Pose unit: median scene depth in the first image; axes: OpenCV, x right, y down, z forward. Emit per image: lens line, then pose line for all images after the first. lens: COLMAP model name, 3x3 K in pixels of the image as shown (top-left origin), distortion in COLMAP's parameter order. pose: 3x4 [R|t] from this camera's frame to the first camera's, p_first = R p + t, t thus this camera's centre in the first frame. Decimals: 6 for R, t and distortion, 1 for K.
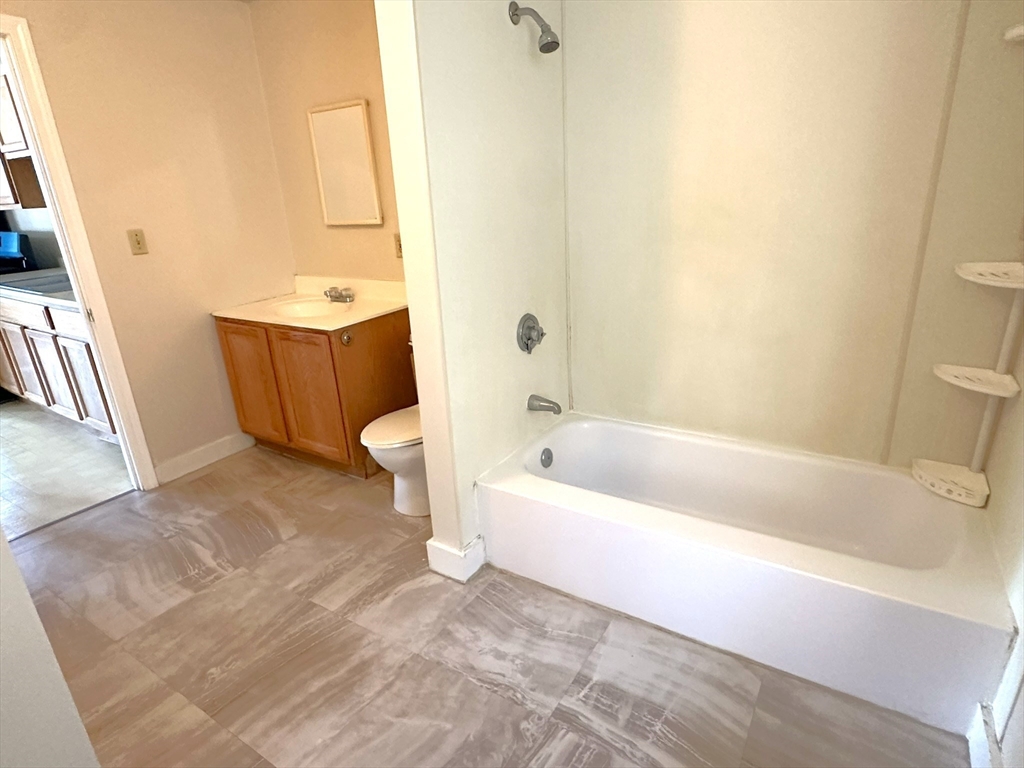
lens RADIAL K [[567.0, 0, 510.0], [0, 567.0, 388.5], [0, 0, 1]] dist [-0.004284, 0.000073]
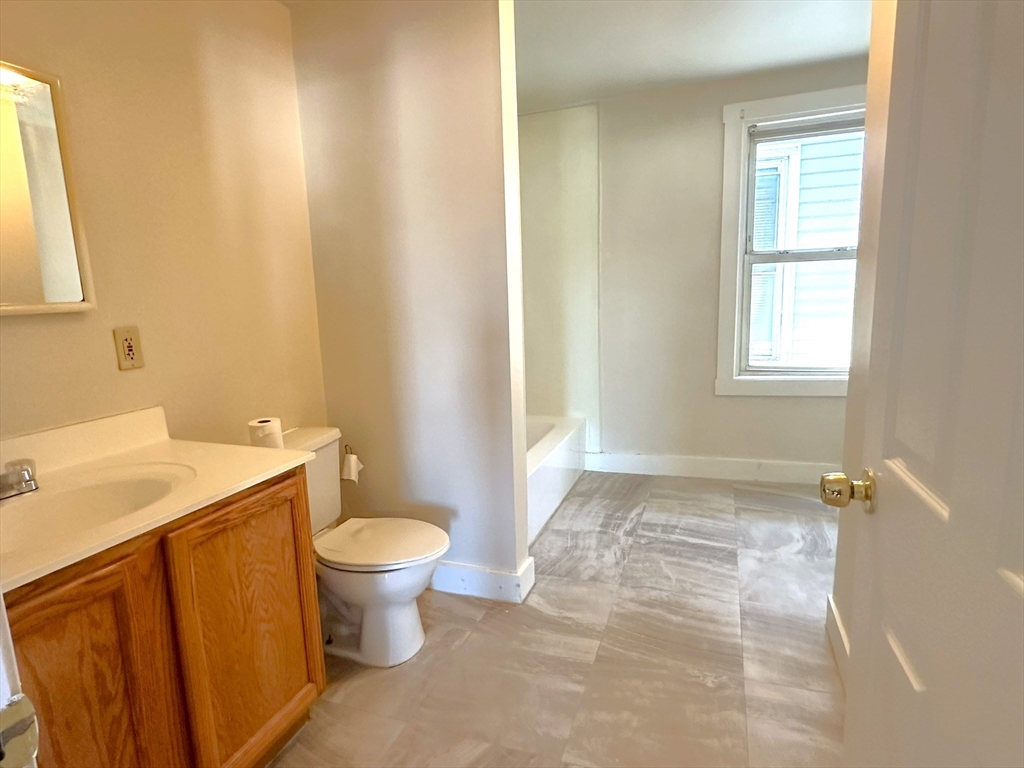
lens RADIAL K [[567.0, 0, 509.0], [0, 567.0, 385.8], [0, 0, 1]] dist [-0.004284, 0.000073]
pose [[-0.216586, -0.102129, 0.970907, -1.433962], [0.368426, 0.912425, 0.178164, -0.311298], [-0.904076, 0.396295, -0.159992, 1.331133]]
